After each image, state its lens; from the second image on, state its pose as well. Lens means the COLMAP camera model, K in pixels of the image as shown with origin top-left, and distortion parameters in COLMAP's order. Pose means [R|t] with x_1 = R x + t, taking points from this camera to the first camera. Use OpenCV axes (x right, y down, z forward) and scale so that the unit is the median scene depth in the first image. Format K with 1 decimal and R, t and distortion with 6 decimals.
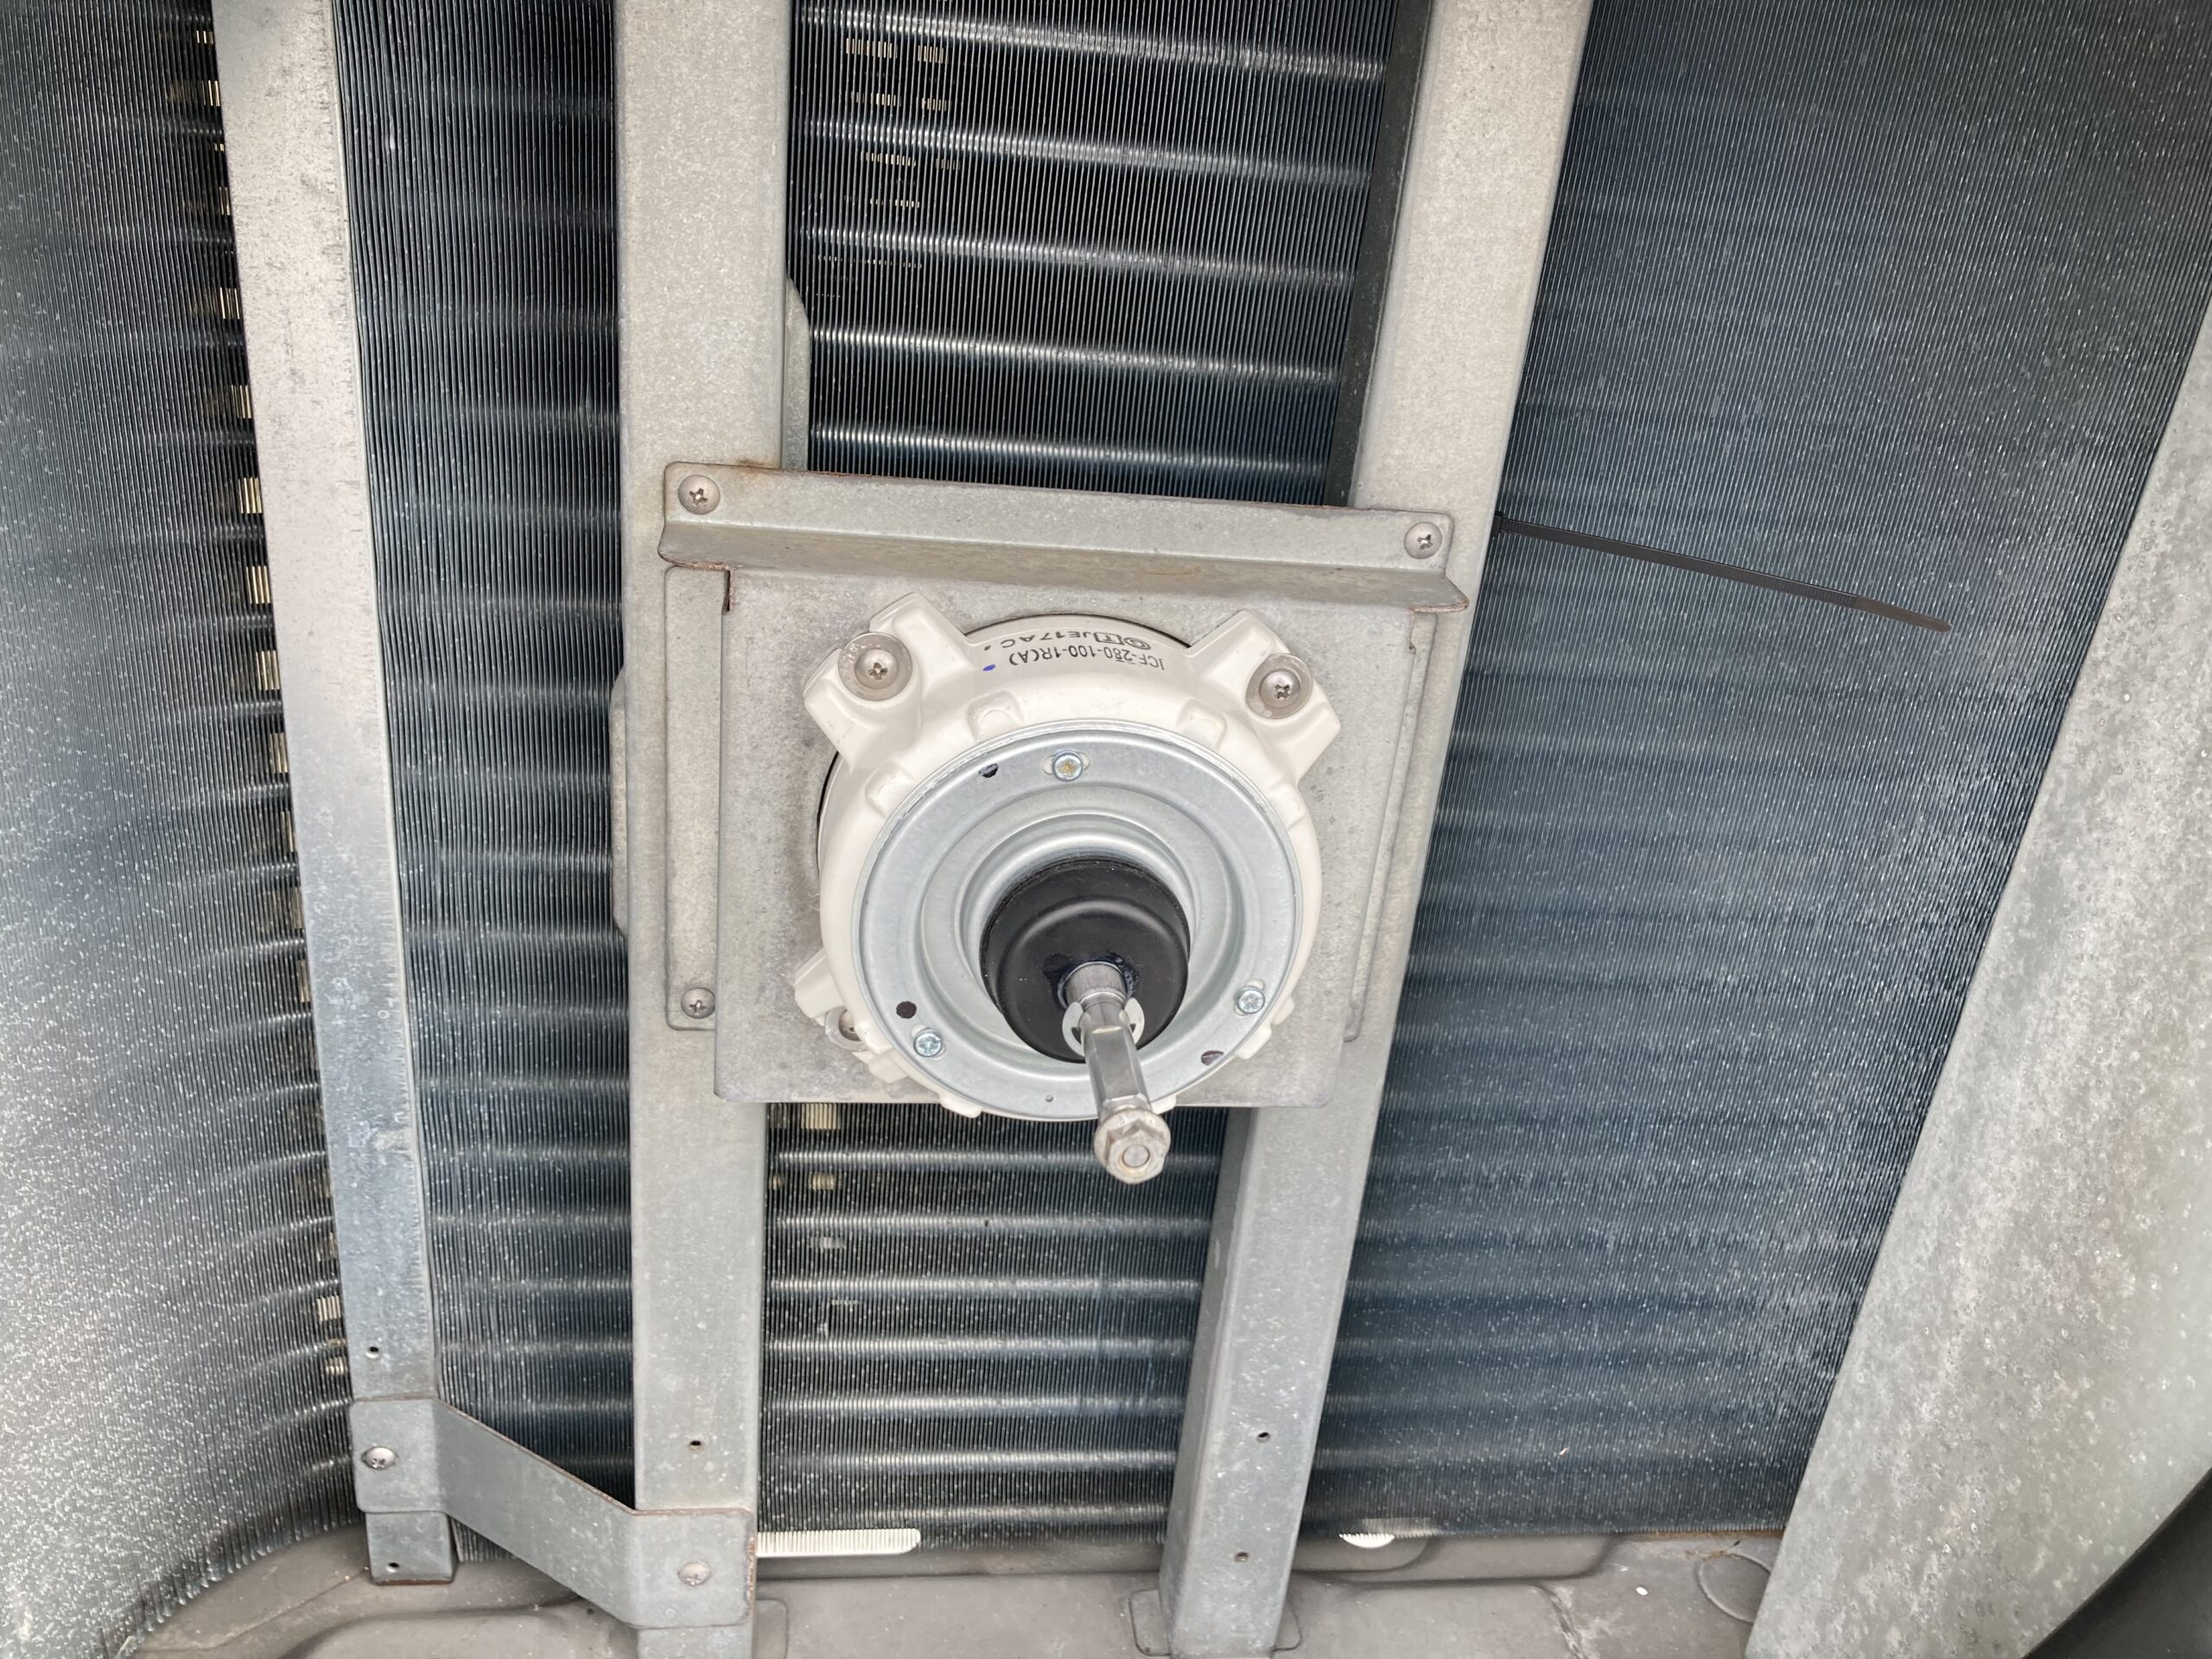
lens RADIAL K [[1834.9, 0, 1106.0], [0, 1834.9, 829.5], [0, 0, 1]] dist [-0.010349, -0.003929]
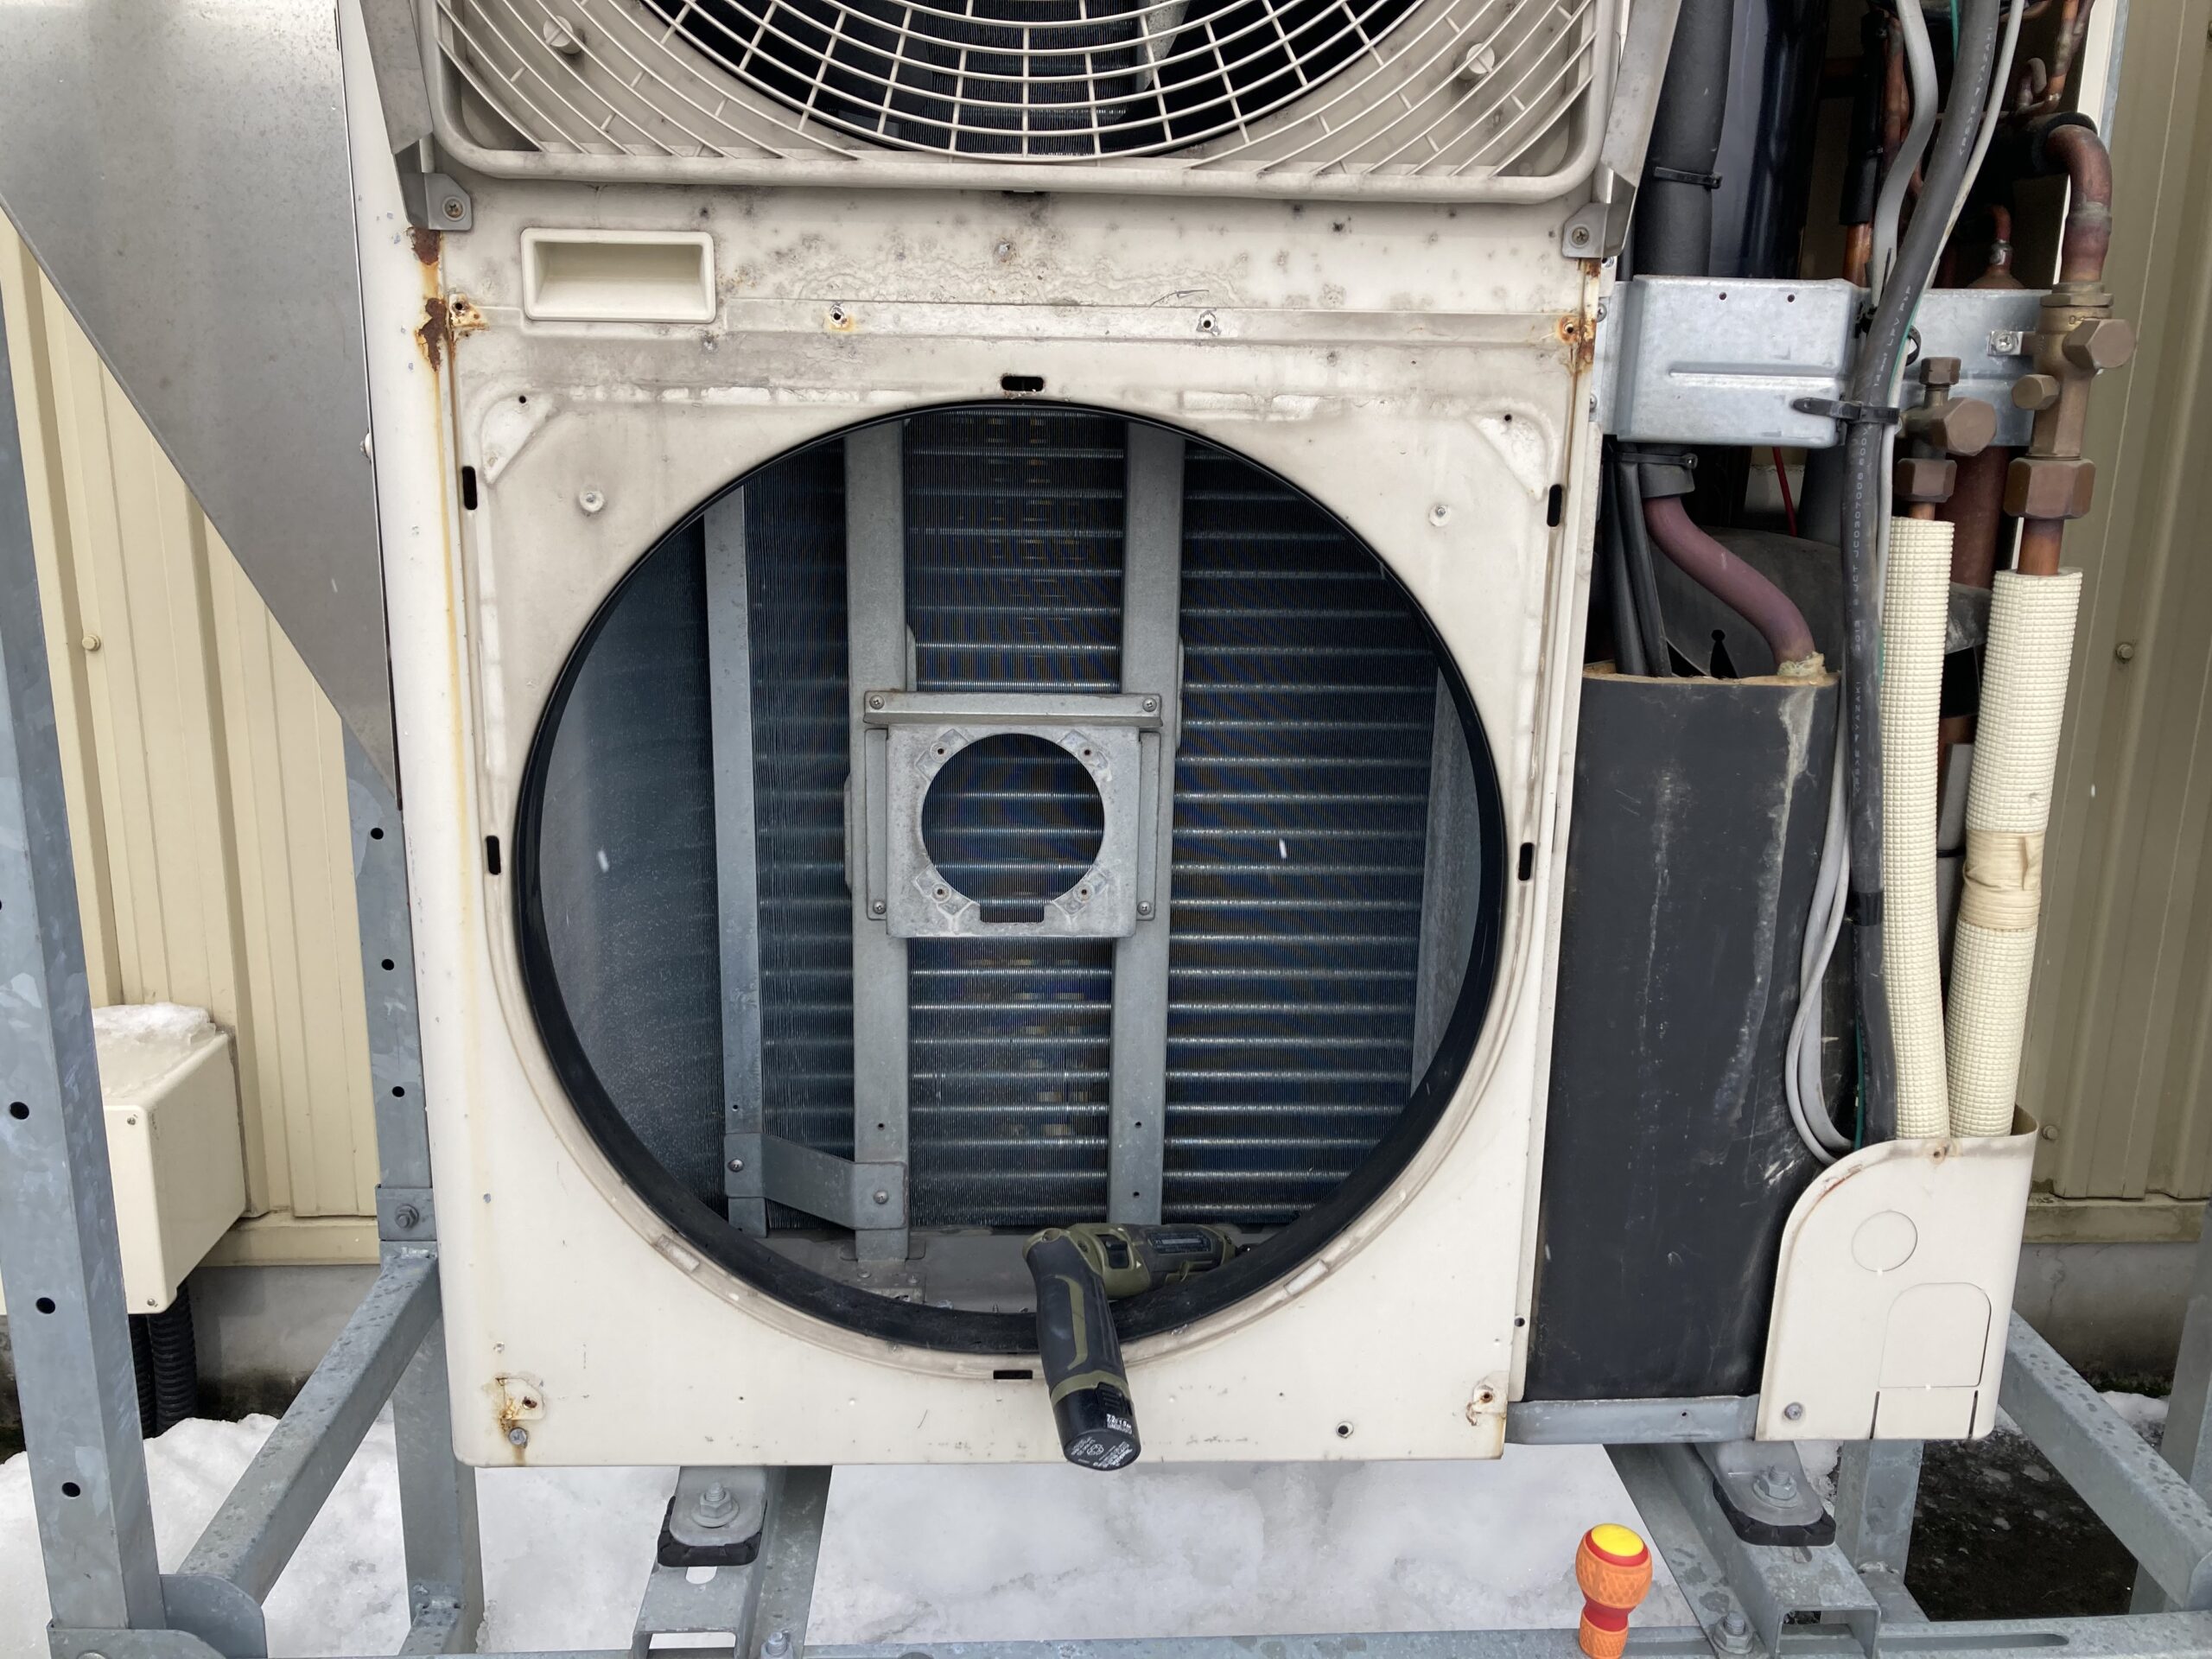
lens RADIAL K [[1823.3, 0, 1104.9], [0, 1823.3, 816.1], [0, 0, 1]] dist [0.094946, -0.222926]
pose [[0.994134, -0.056227, -0.092388, 0.300296], [0.037267, 0.980011, -0.195423, 0.441779], [0.101529, 0.190834, 0.976358, -1.334872]]
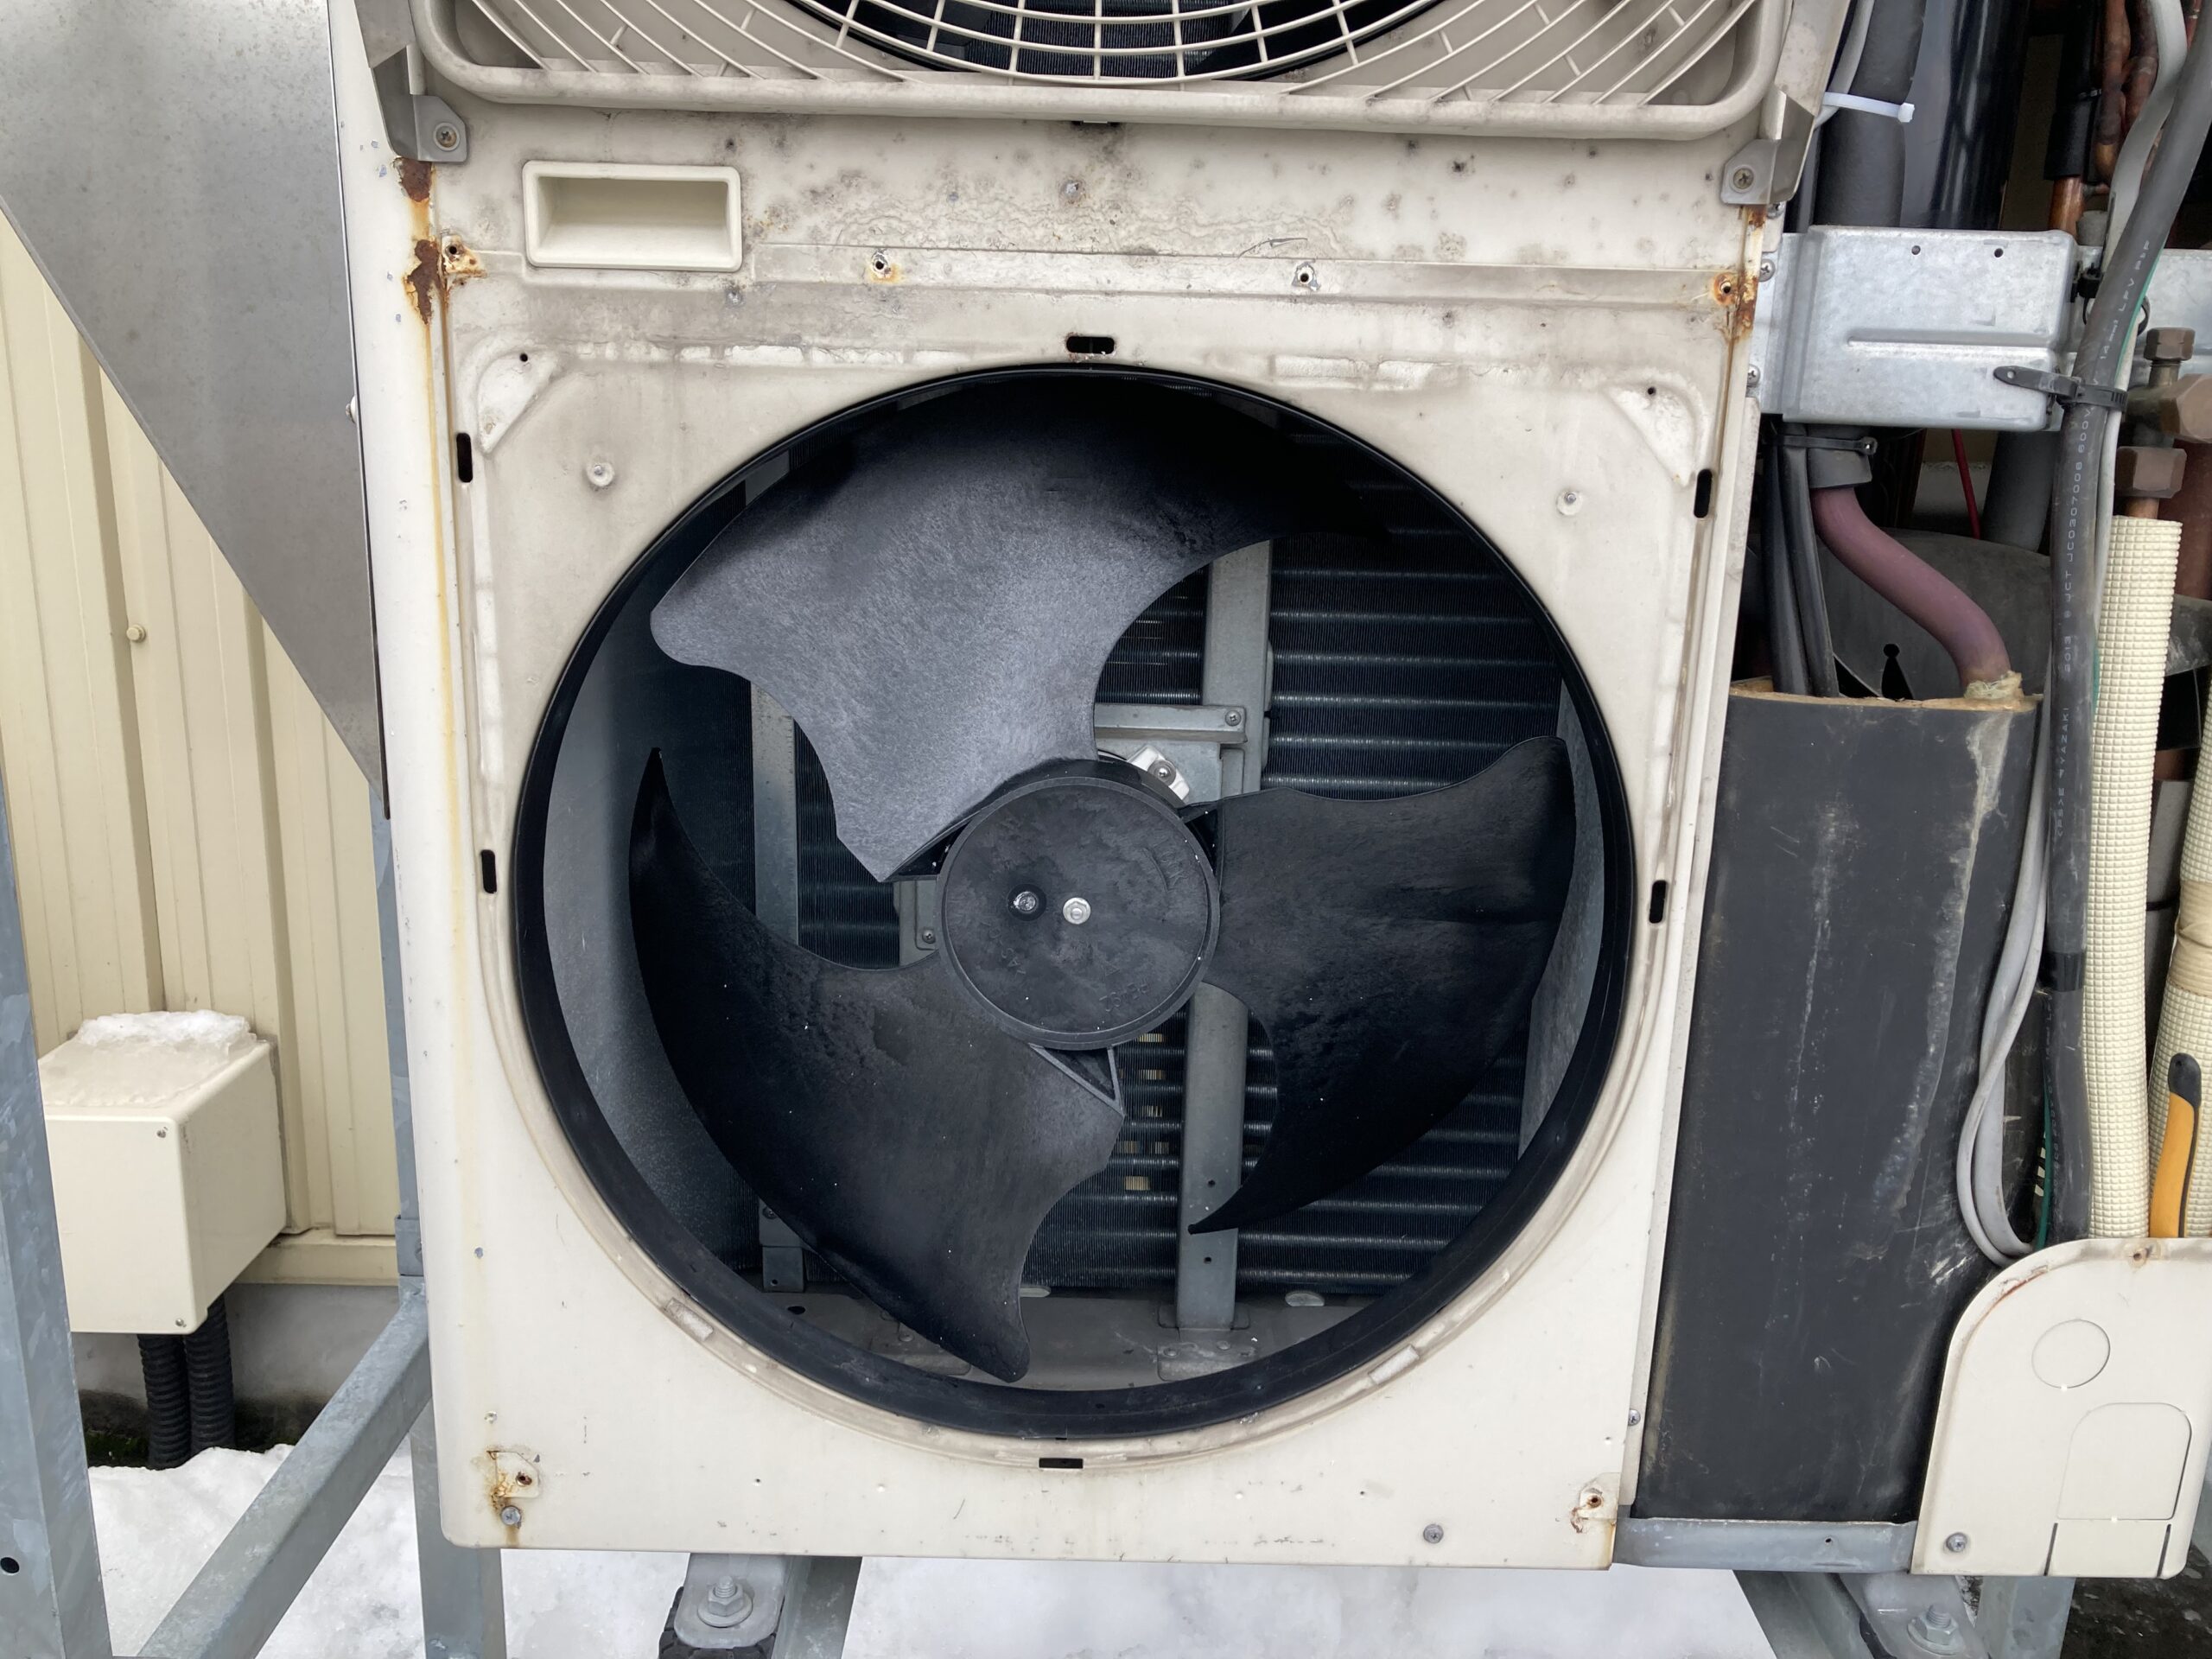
lens RADIAL K [[1780.4, 0, 1117.8], [0, 1780.4, 807.5], [0, 0, 1]] dist [0.006361, 0.001468]
pose [[0.990706, -0.037112, -0.130859, 0.285933], [0.009565, 0.978685, -0.205143, 0.373644], [0.135683, 0.201985, 0.969944, -1.070991]]
